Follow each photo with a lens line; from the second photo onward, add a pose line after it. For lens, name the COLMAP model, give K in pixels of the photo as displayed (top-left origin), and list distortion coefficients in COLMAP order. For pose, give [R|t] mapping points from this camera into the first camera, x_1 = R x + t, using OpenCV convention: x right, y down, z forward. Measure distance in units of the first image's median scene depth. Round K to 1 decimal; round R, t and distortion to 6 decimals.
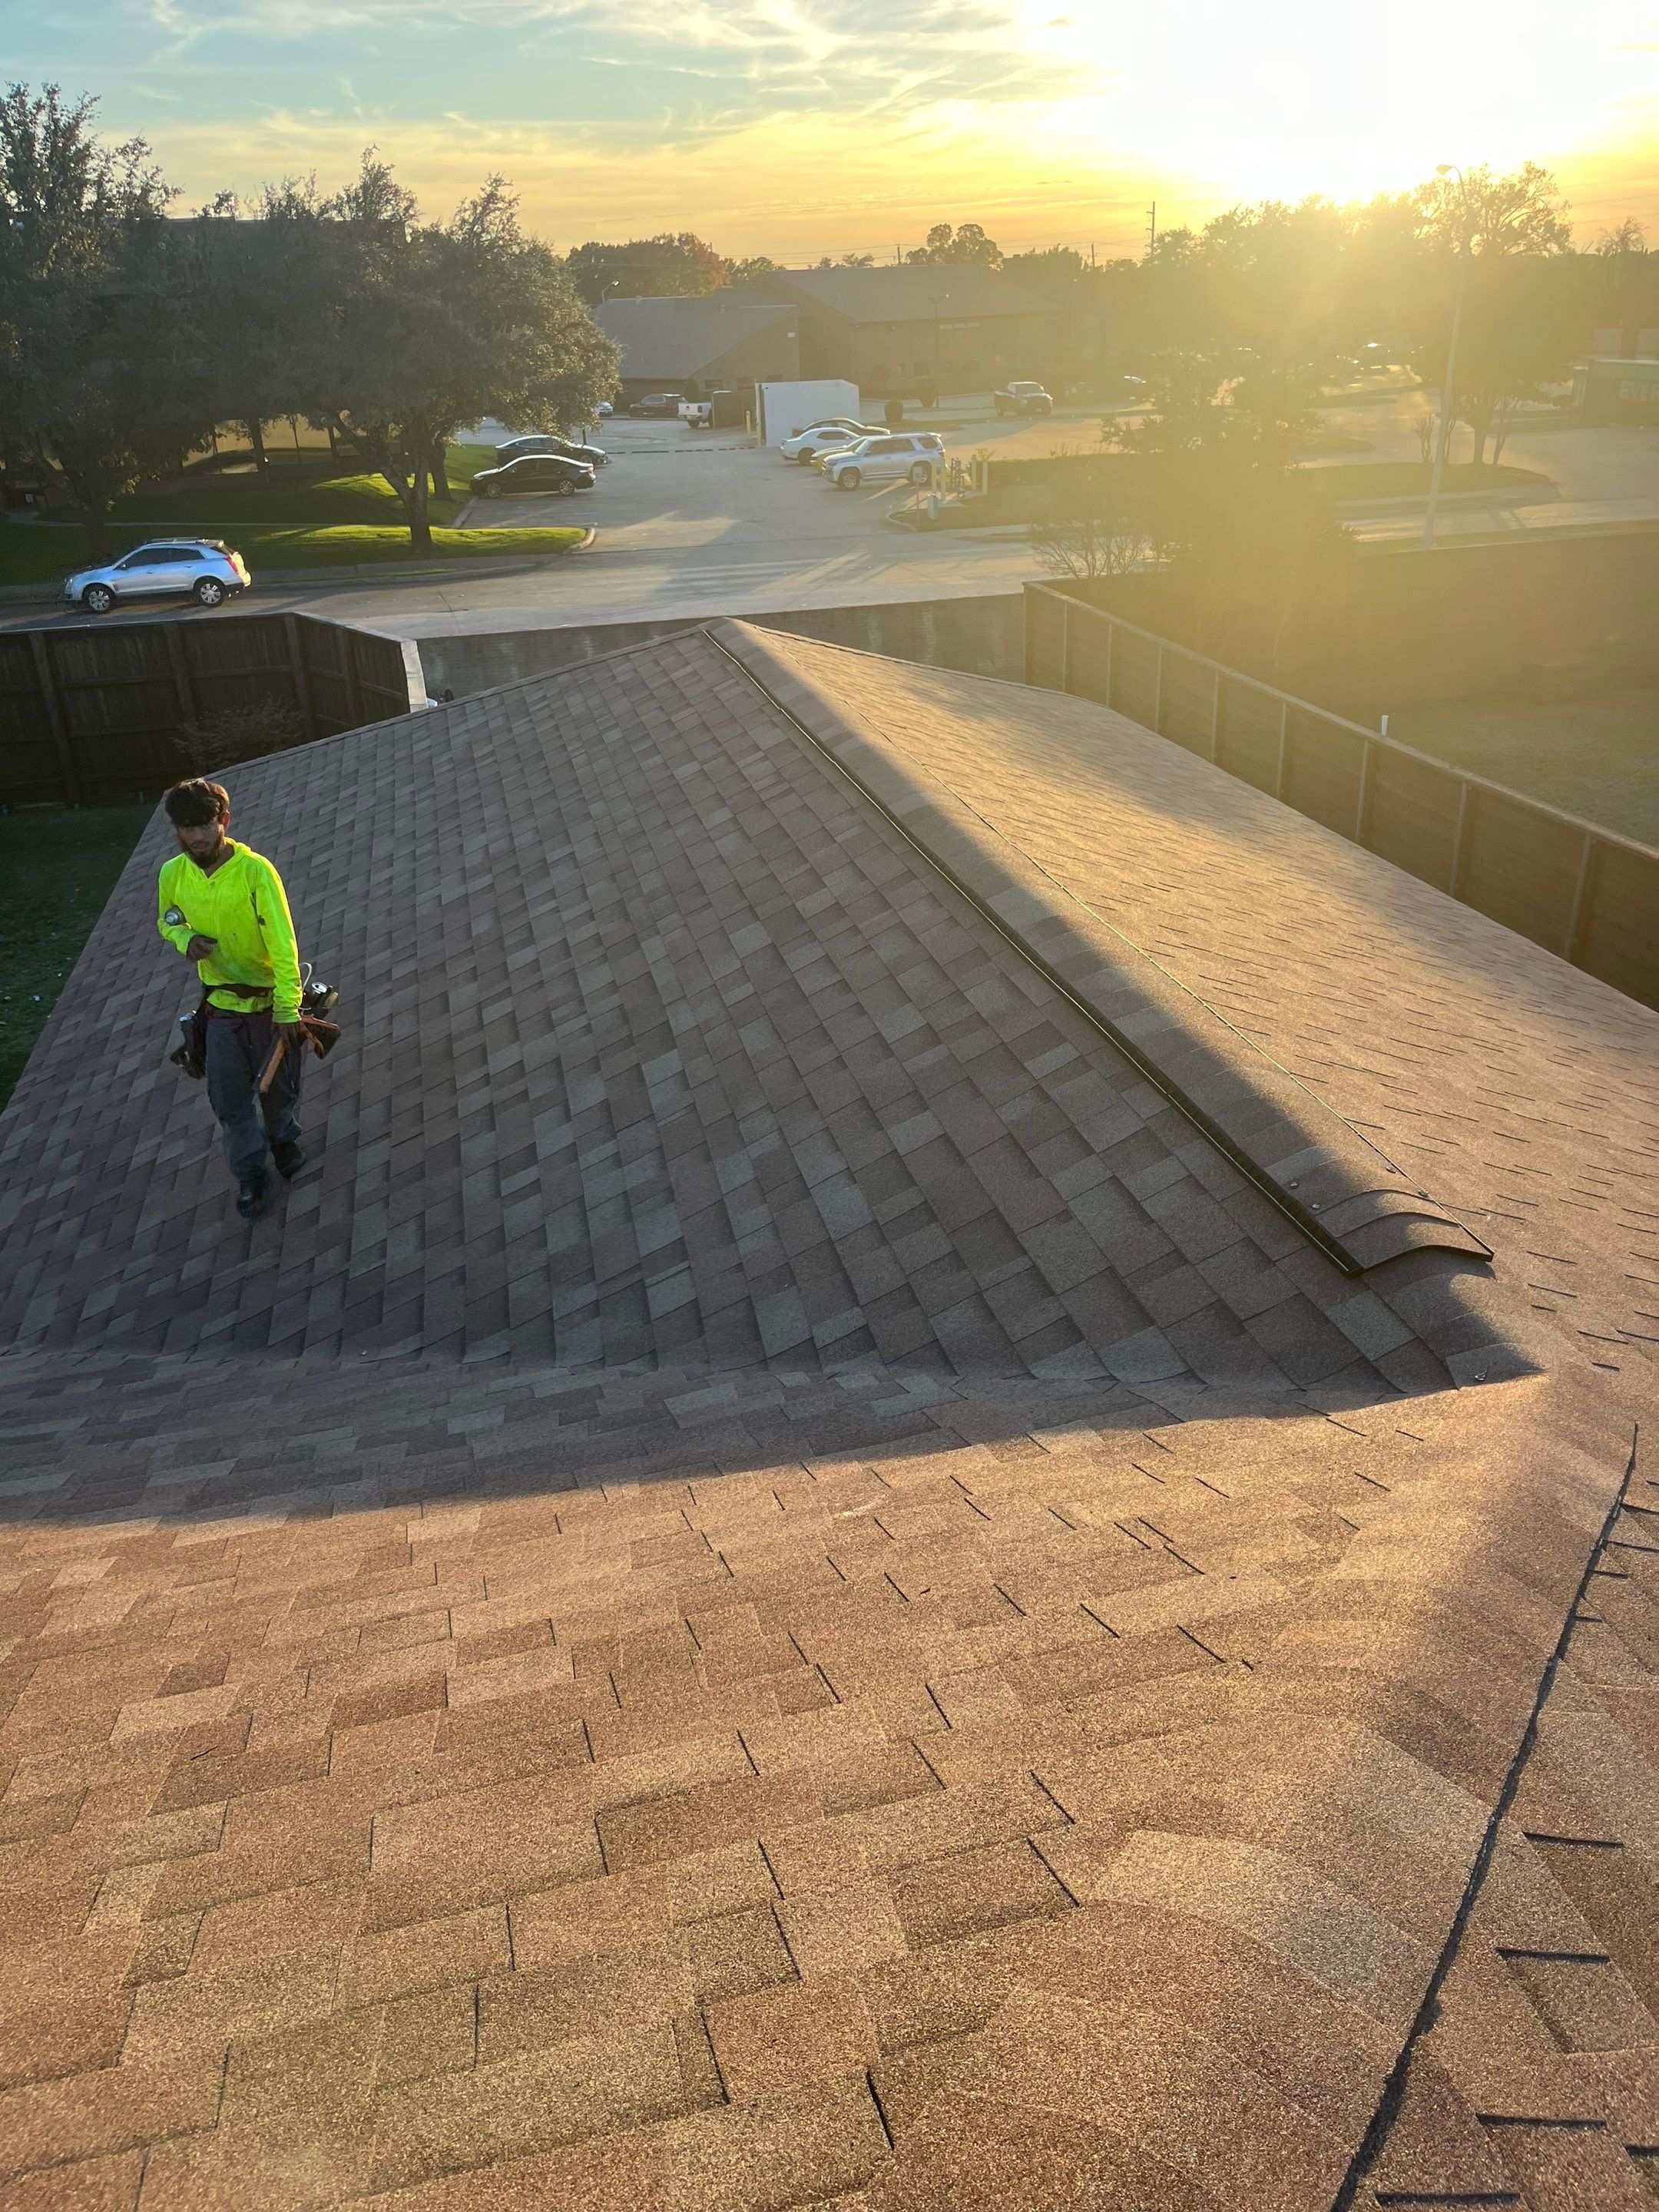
lens RADIAL K [[1646.4, 0, 836.1], [0, 1646.4, 1161.6], [0, 0, 1]] dist [0.043778, -0.069746]
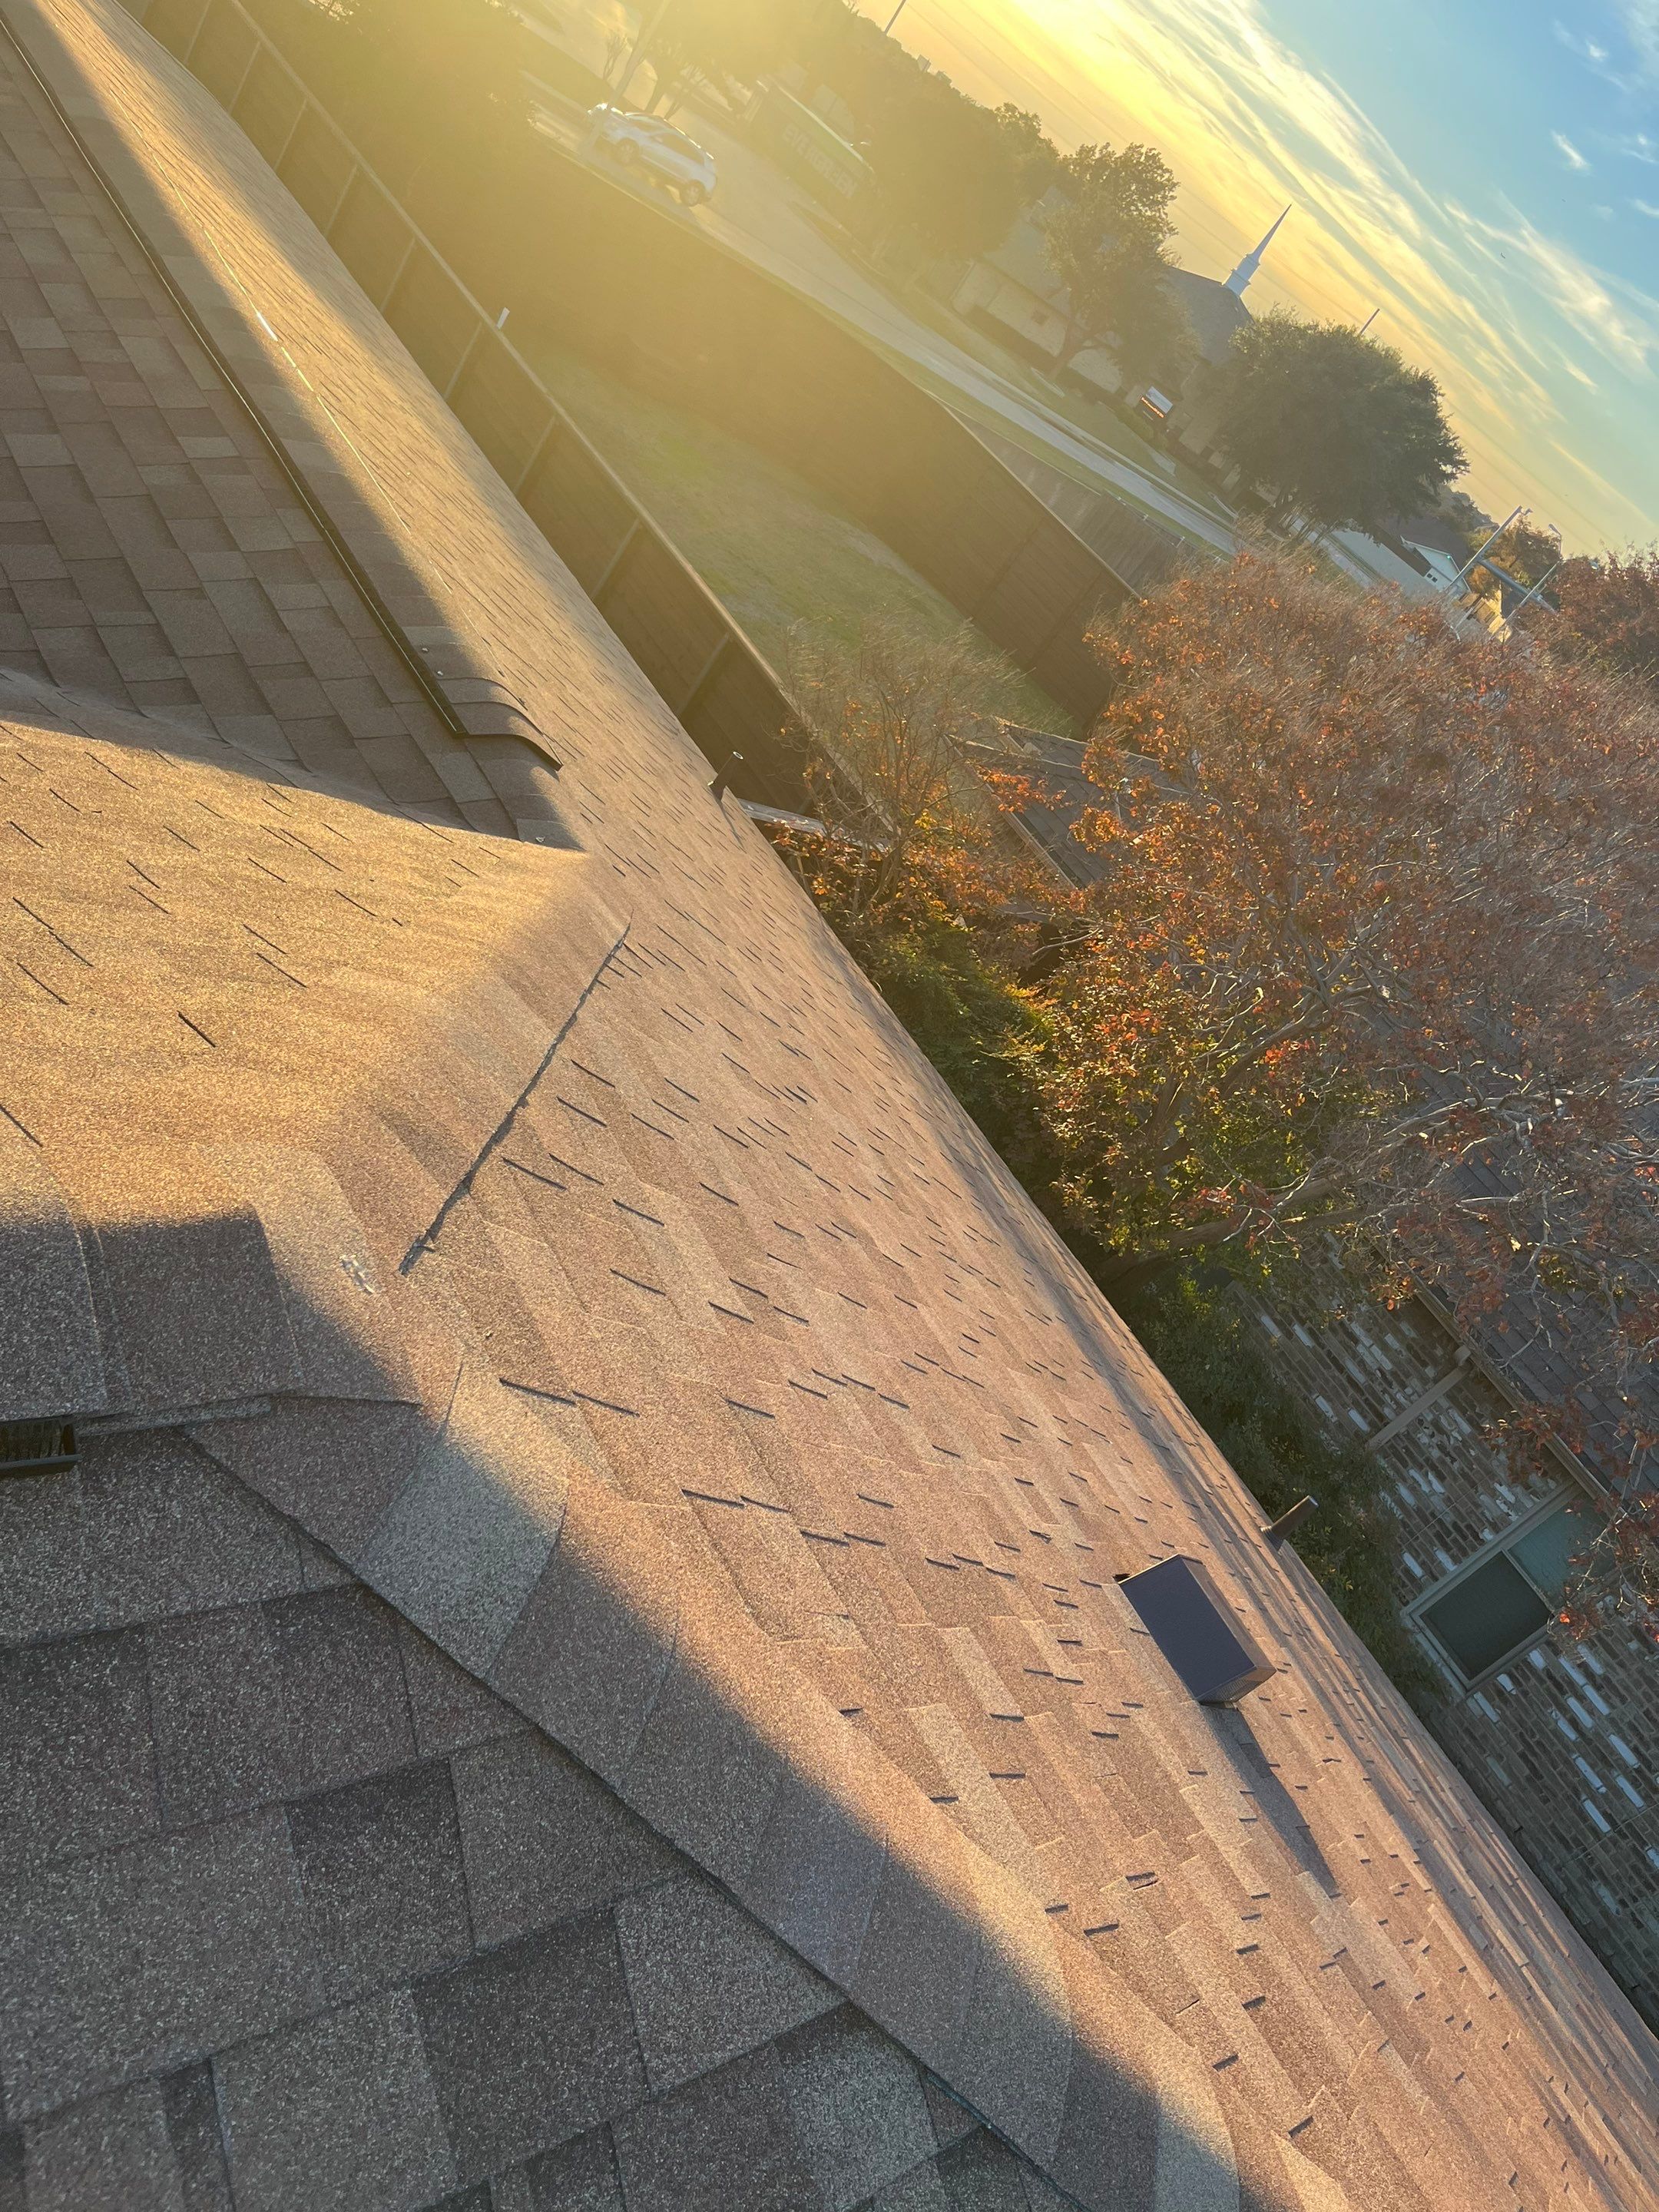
lens RADIAL K [[1681.0, 0, 829.5], [0, 1681.0, 1106.0], [0, 0, 1]] dist [0.005497, 0.004516]
pose [[0.744969, 0.249892, 0.618527, -0.157130], [-0.373483, 0.924492, 0.076326, 0.116194], [-0.552750, -0.287869, 0.782048, -0.150840]]
